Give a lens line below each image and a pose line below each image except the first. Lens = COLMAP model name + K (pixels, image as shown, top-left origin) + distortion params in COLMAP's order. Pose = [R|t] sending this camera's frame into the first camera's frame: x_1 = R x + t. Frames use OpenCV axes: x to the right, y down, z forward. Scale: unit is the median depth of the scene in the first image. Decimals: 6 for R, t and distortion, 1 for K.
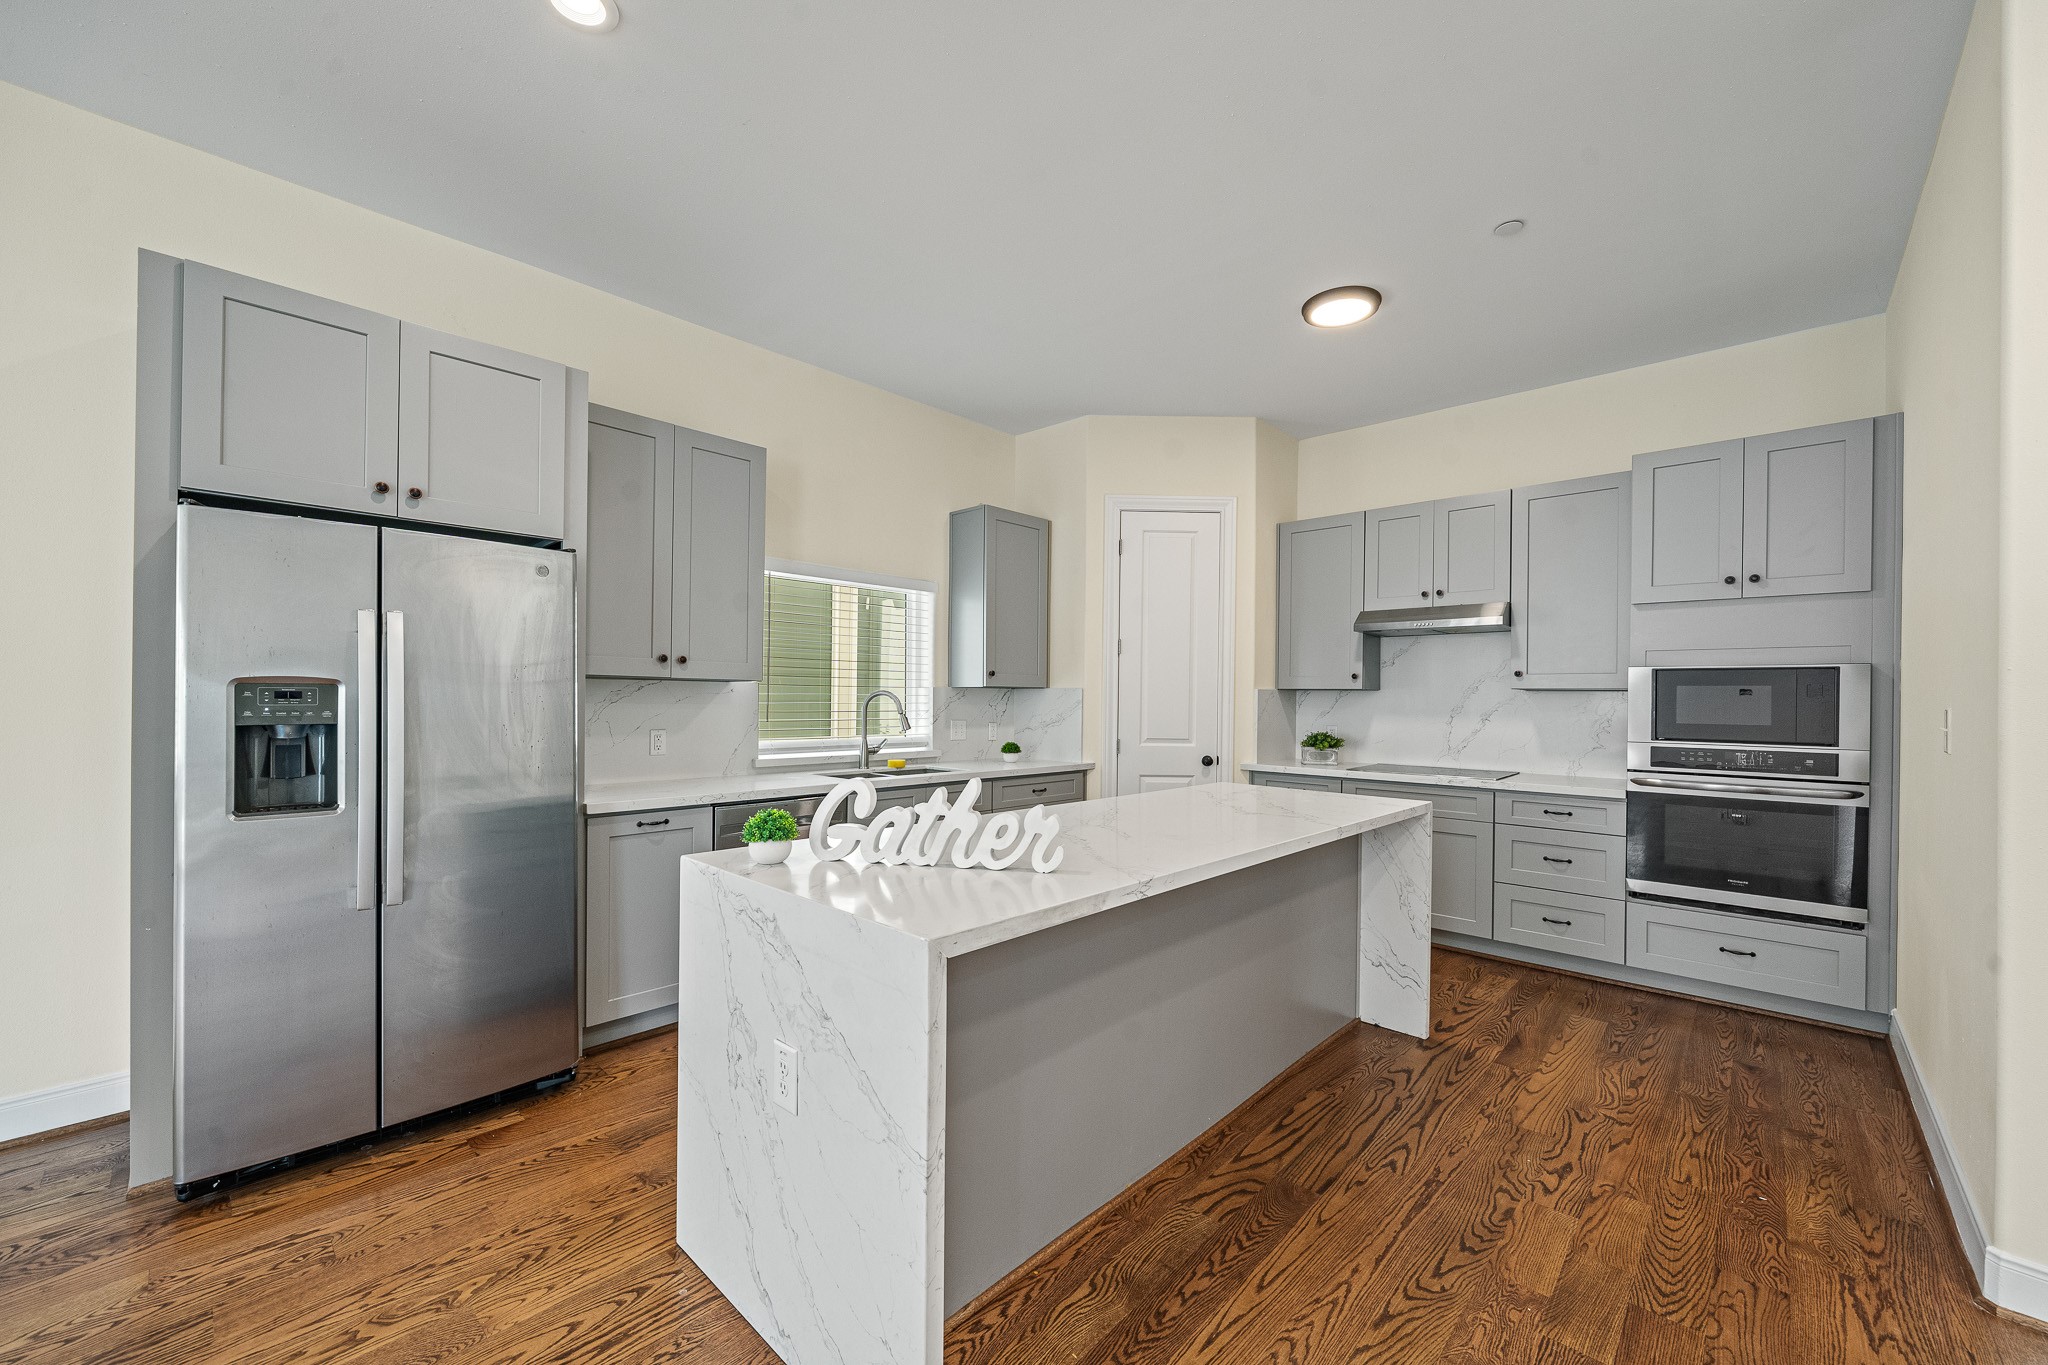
lens RADIAL K [[792.7, 0, 1029.8], [0, 792.7, 695.0], [0, 0, 1]] dist [-0.001526, -0.000560]
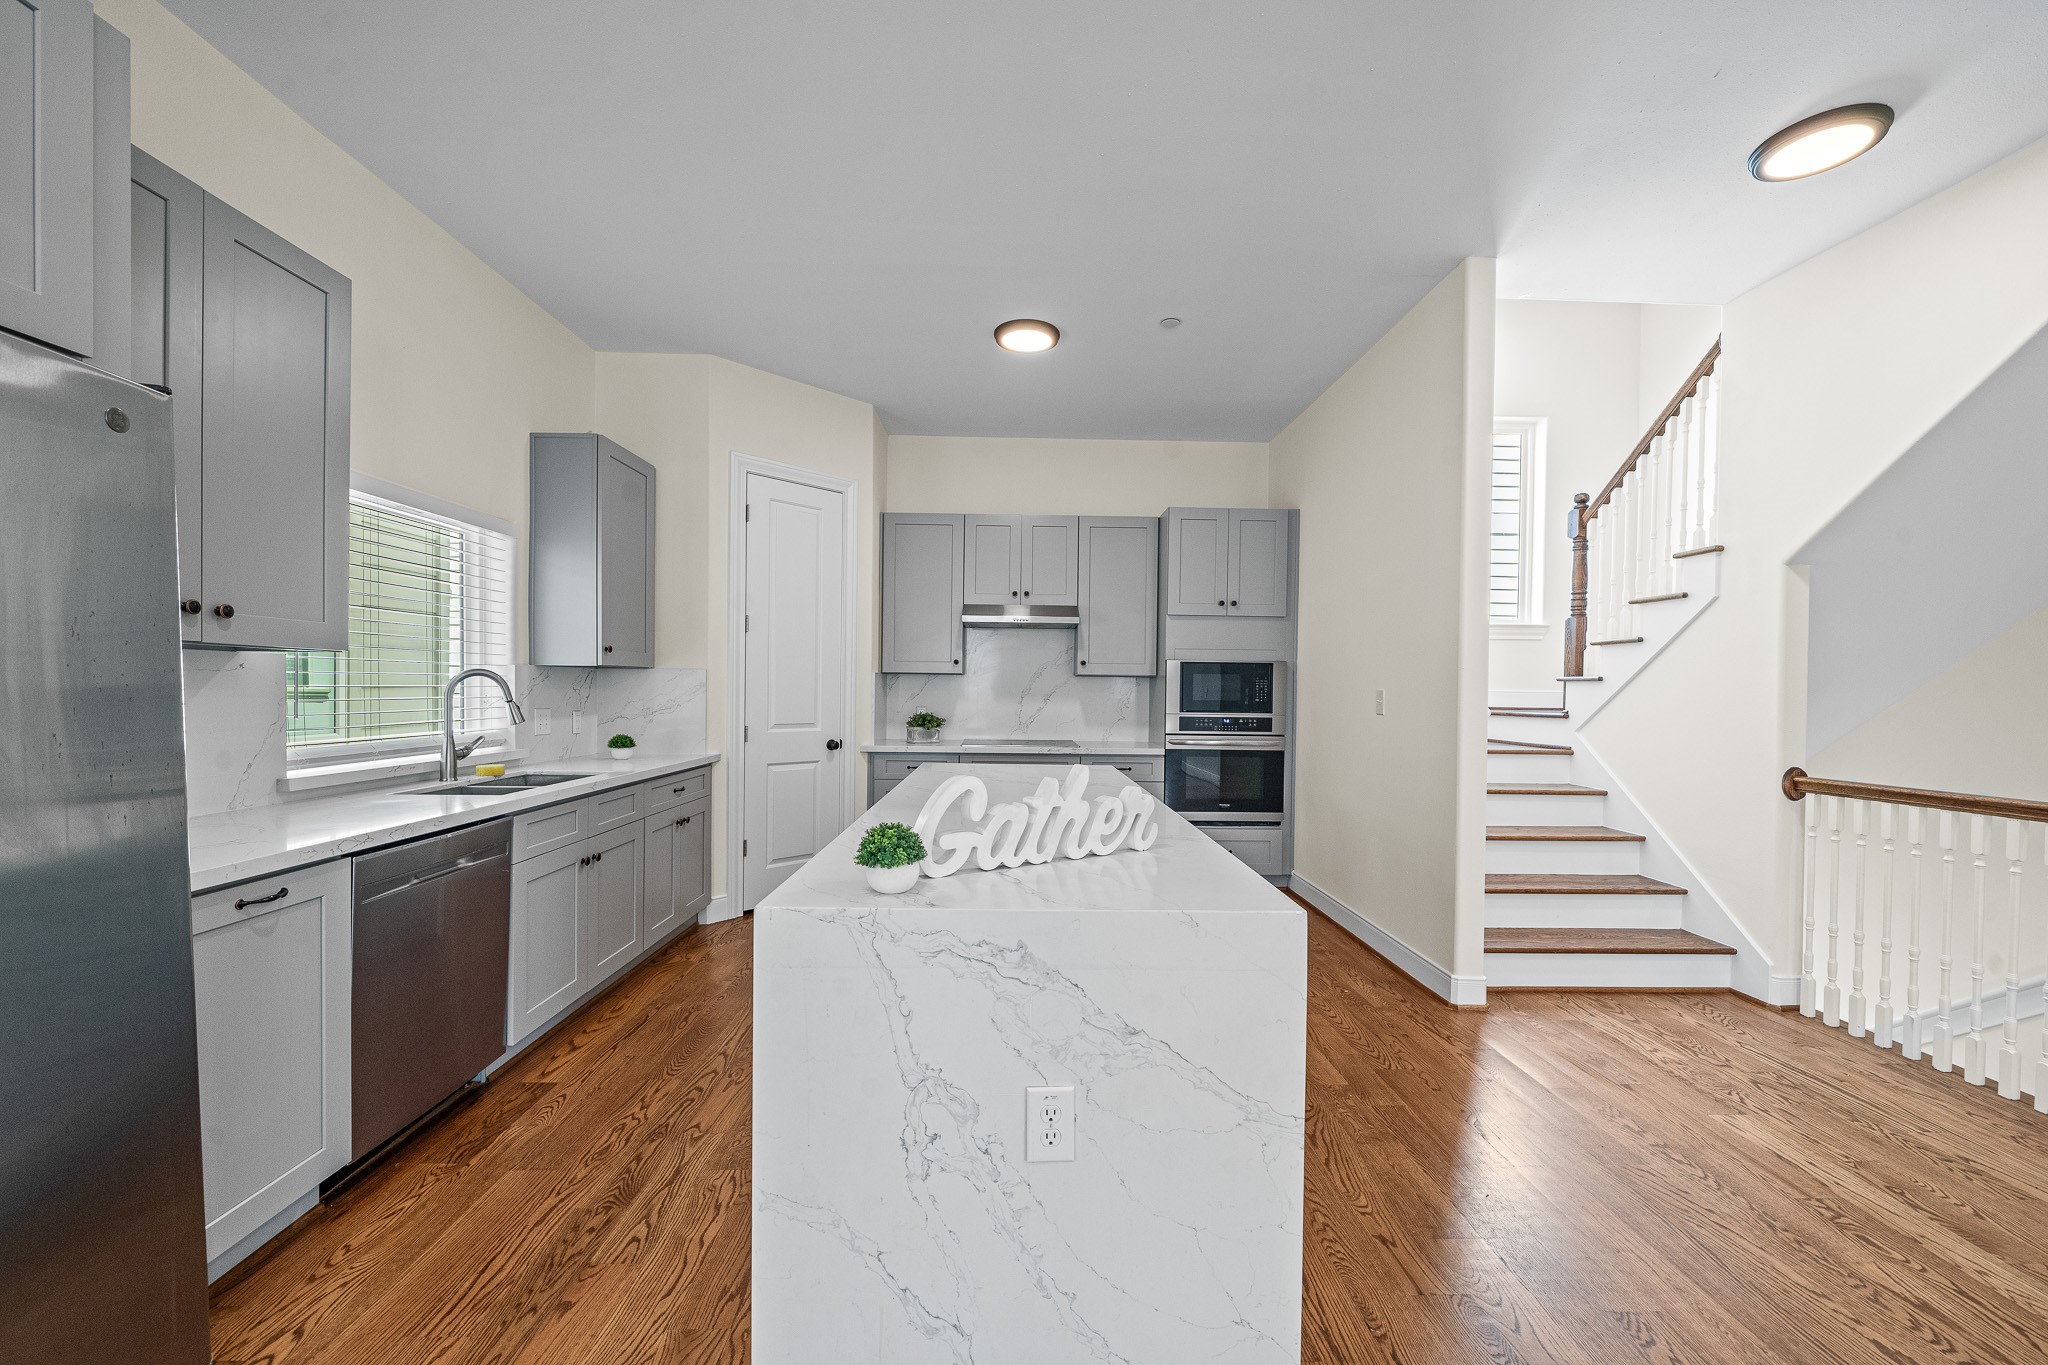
lens RADIAL K [[792.7, 0, 1025.6], [0, 792.7, 693.2], [0, 0, 1]] dist [-0.001526, -0.000560]
pose [[0.716867, -0.007280, 0.697172, -0.406163], [-0.006833, 0.999824, 0.017466, 0.000492], [-0.697177, -0.017284, 0.716691, 0.182005]]
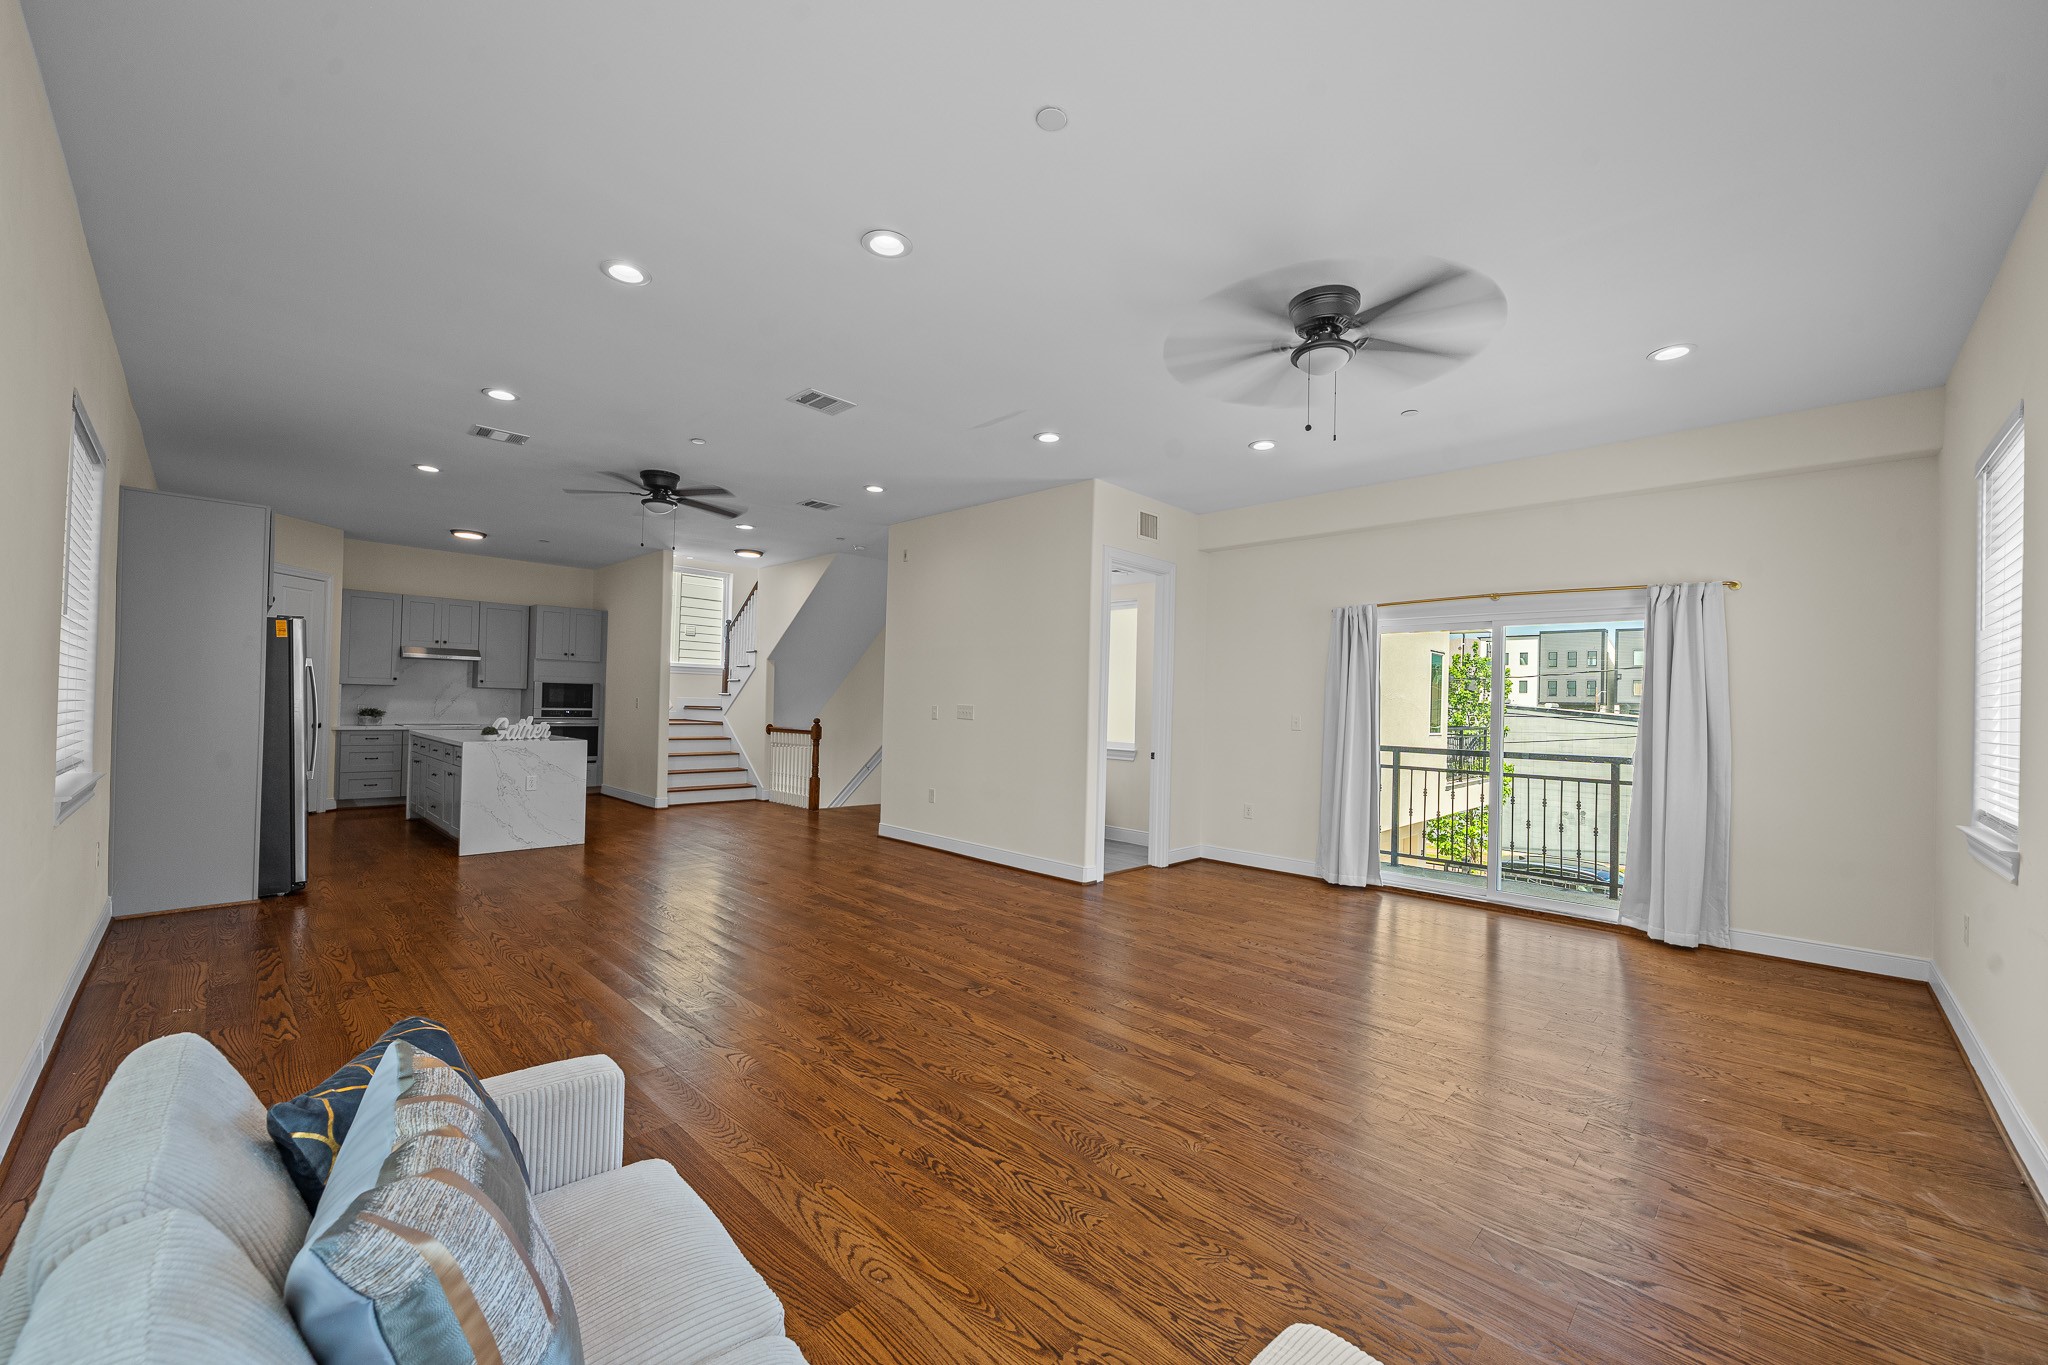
lens RADIAL K [[792.7, 0, 1021.5], [0, 792.7, 691.6], [0, 0, 1]] dist [-0.001526, -0.000560]
pose [[0.025456, 0.004133, 0.999667, -2.036650], [-0.027726, 0.999610, -0.003427, -0.038390], [-0.999291, -0.027629, 0.025560, -0.797792]]
